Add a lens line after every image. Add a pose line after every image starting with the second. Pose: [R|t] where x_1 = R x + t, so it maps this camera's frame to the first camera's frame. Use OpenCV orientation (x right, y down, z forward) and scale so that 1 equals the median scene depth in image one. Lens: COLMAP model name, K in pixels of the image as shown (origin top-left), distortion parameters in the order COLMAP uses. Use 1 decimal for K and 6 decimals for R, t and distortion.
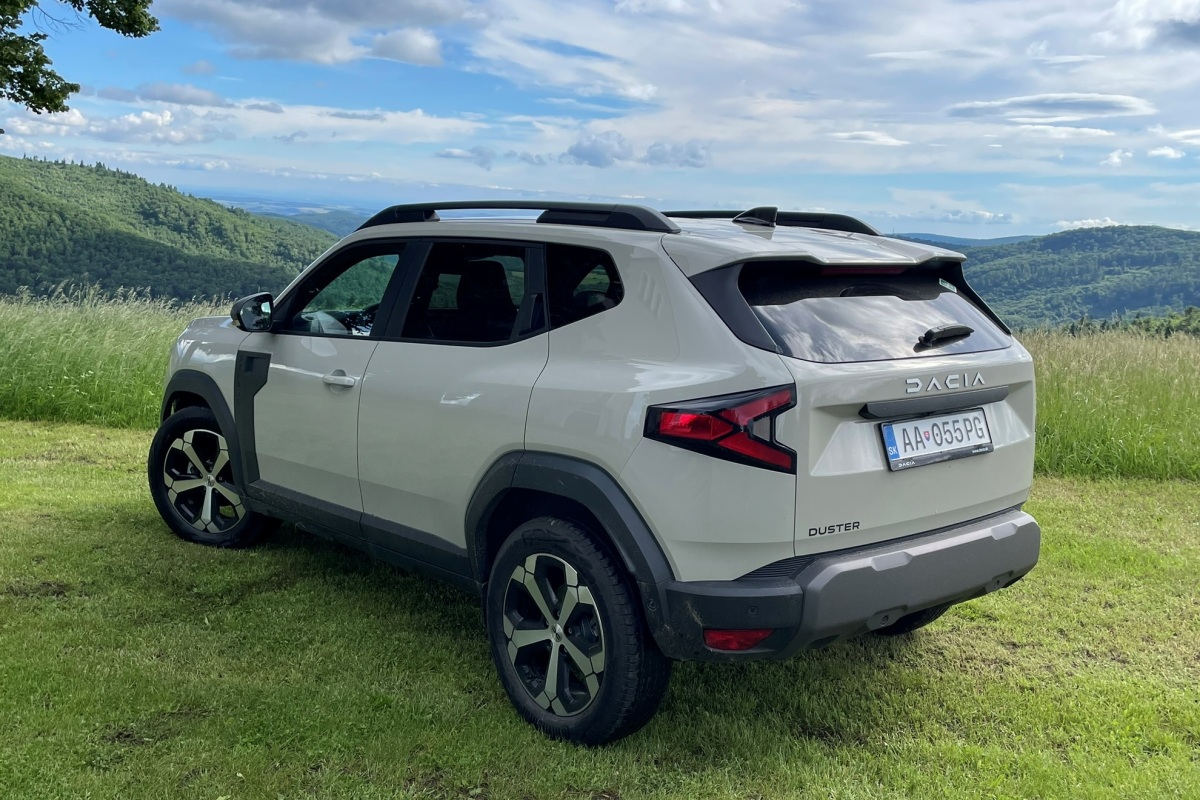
lens RADIAL K [[1114.9, 0, 625.4], [0, 1114.9, 448.4], [0, 0, 1]] dist [0.039205, -0.007042]
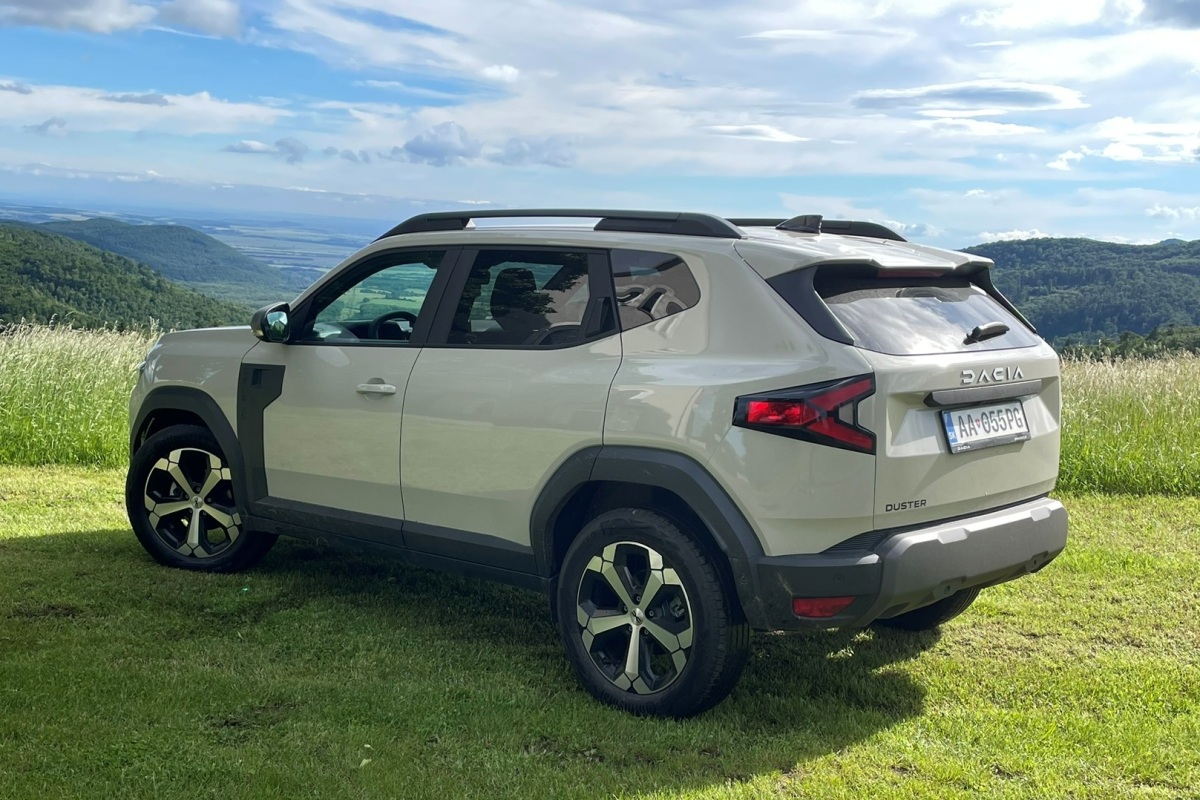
lens RADIAL K [[1354.4, 0, 600.5], [0, 1354.4, 495.6], [0, 0, 1]] dist [0.061180, -0.023751]
pose [[0.995174, -0.018473, 0.096375, -0.216822], [0.019363, 0.999778, -0.008310, 0.060112], [-0.096200, 0.010136, 0.995310, -0.277019]]
